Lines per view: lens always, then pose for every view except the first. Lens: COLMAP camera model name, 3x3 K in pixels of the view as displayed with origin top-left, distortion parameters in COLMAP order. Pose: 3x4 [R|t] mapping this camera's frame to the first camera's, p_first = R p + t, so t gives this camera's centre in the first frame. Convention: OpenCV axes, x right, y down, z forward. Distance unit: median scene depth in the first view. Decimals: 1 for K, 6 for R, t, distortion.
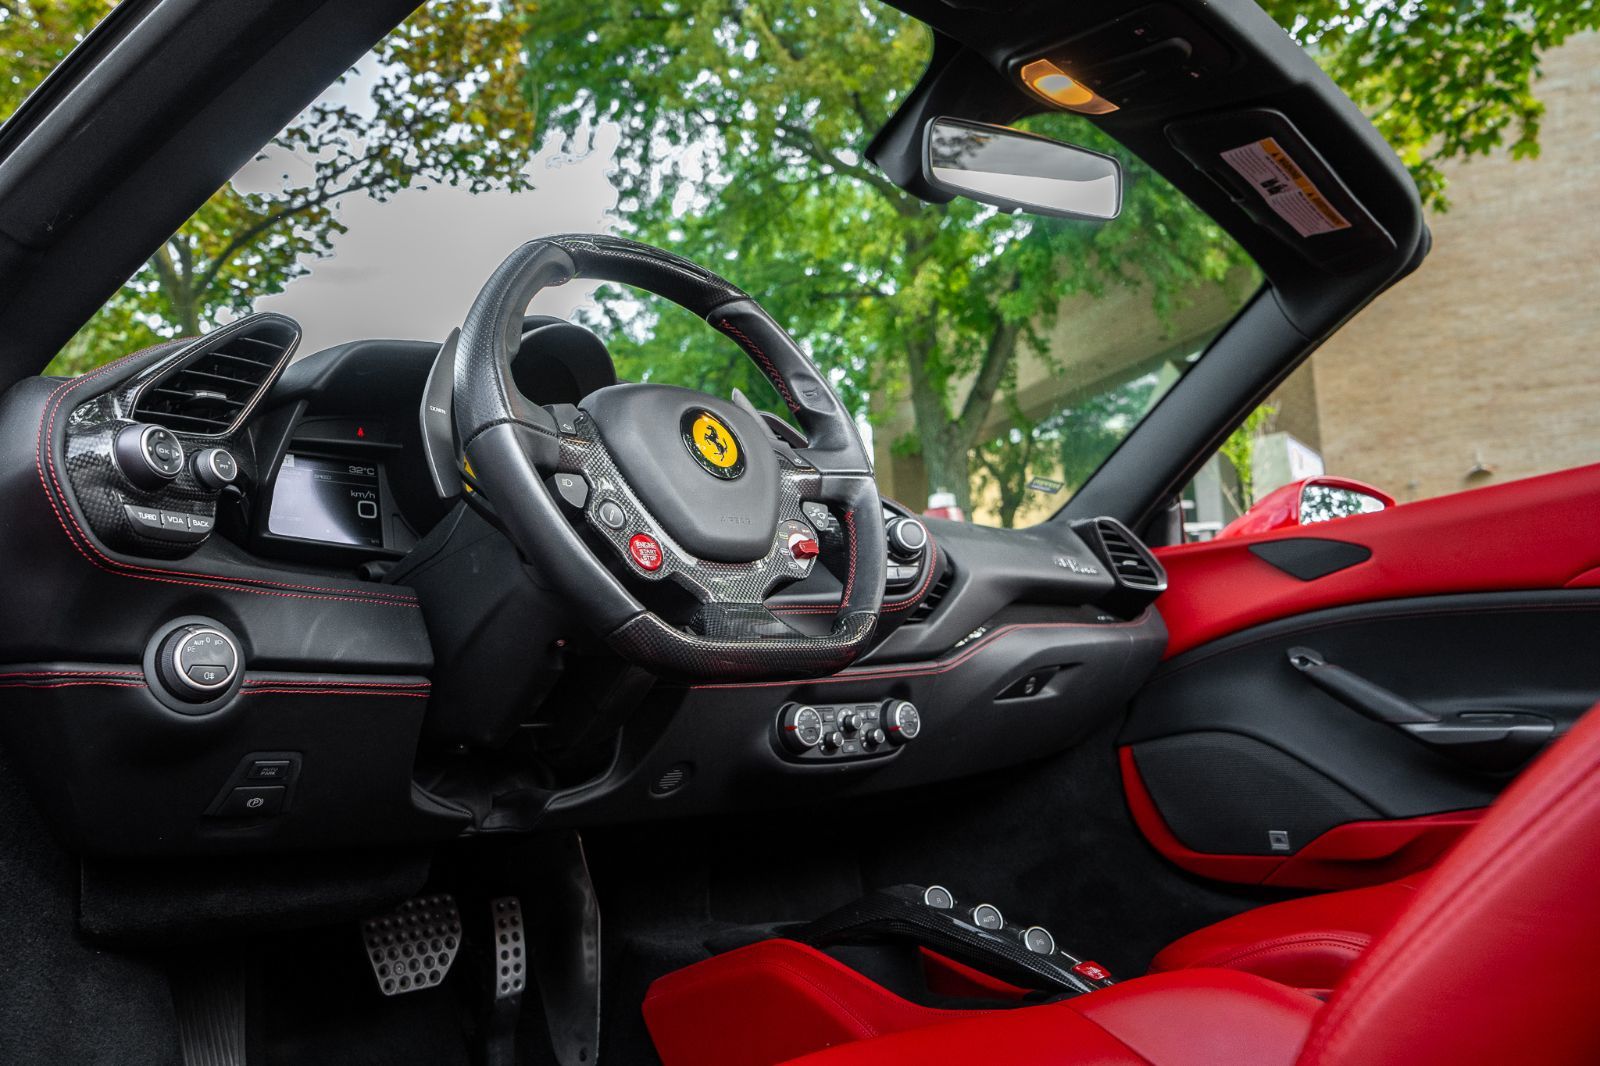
lens RADIAL K [[1279.1, 0, 799.1], [0, 1279.1, 530.3], [0, 0, 1]] dist [-0.018570, -0.007519]
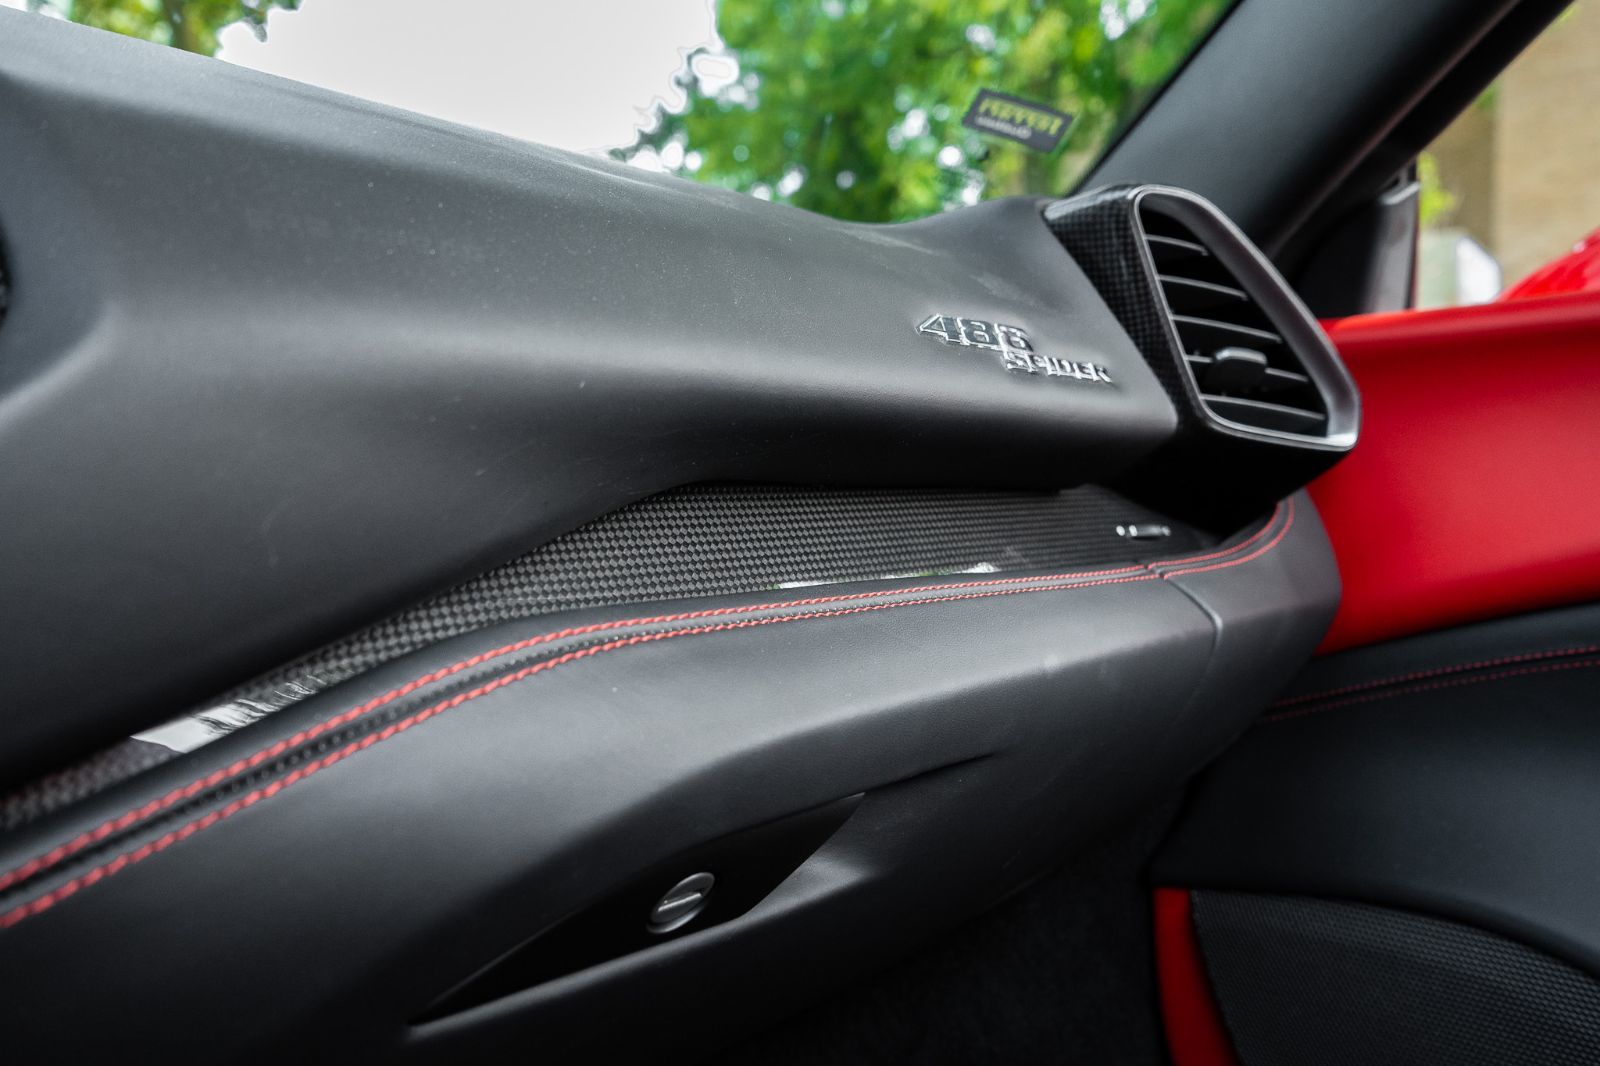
lens RADIAL K [[1279.1, 0, 808.4], [0, 1279.1, 528.7], [0, 0, 1]] dist [-0.018570, -0.007519]
pose [[0.995231, 0.065204, -0.072551, 0.181537], [-0.052959, 0.985780, 0.159481, 0.023019], [0.081918, -0.154878, 0.984531, 0.688527]]
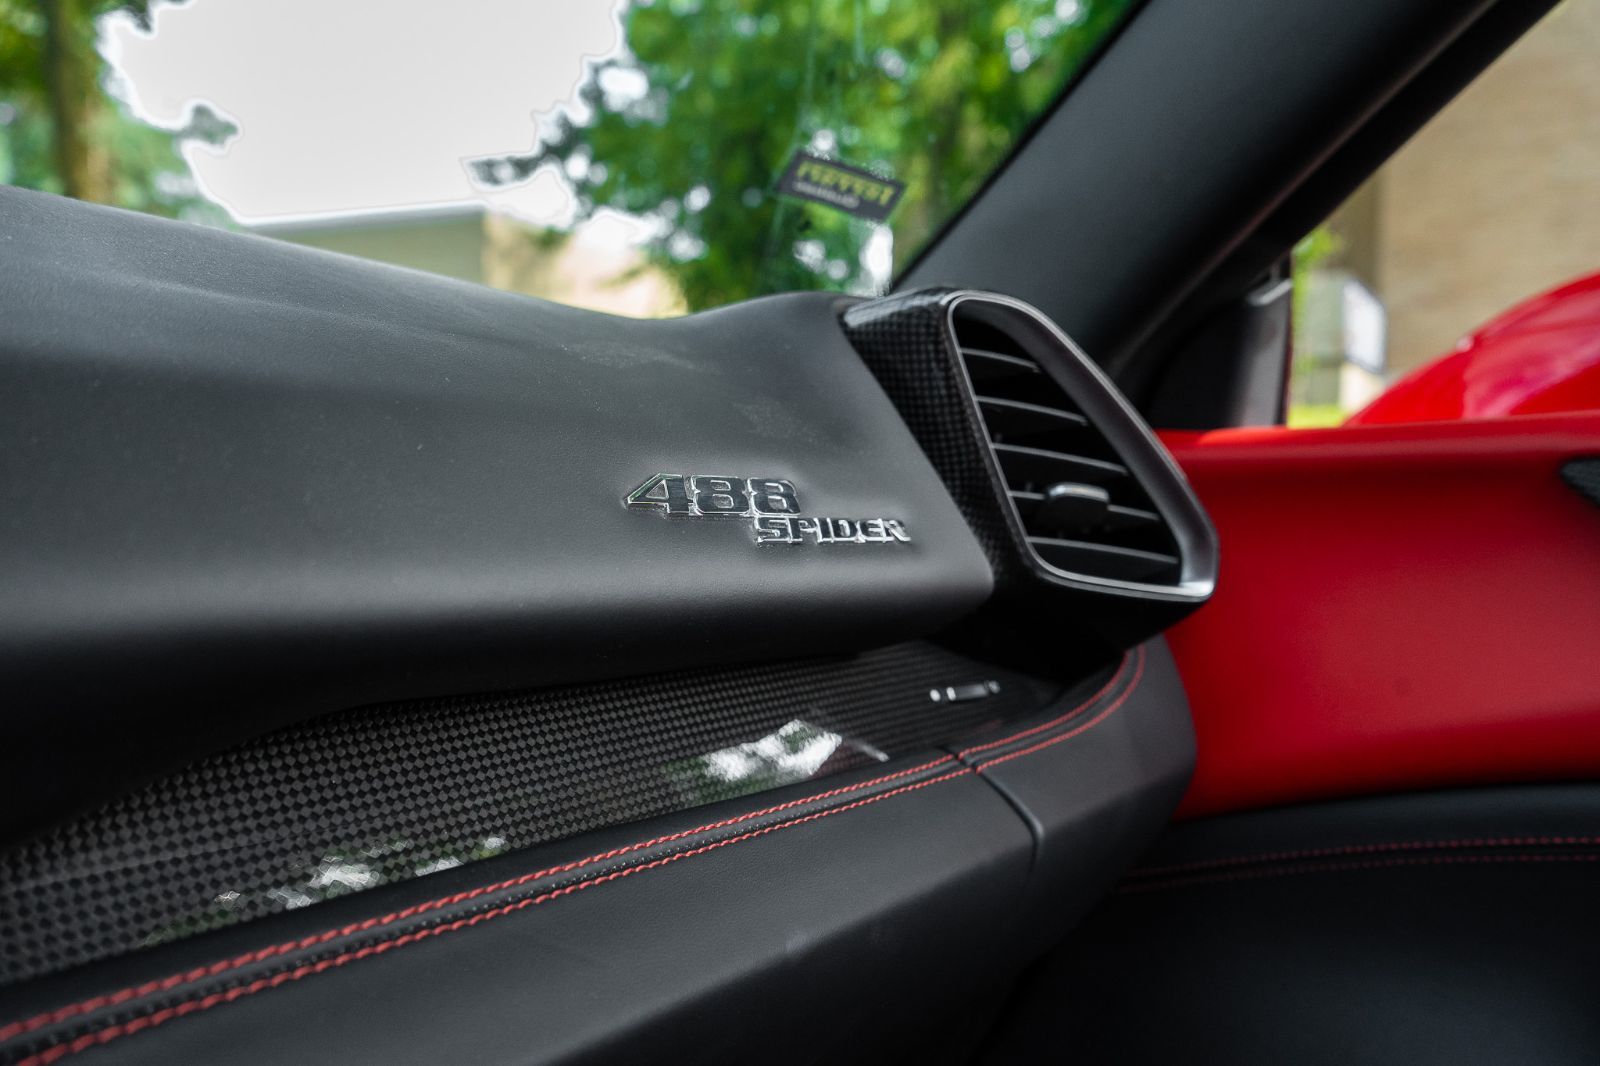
lens RADIAL K [[1279.1, 0, 816.6], [0, 1279.1, 532.0], [0, 0, 1]] dist [-0.018570, -0.007519]
pose [[0.996581, 0.082298, 0.007319, 0.205359], [-0.082494, 0.986177, 0.143701, 0.001920], [0.004608, -0.143814, 0.989594, 0.747706]]
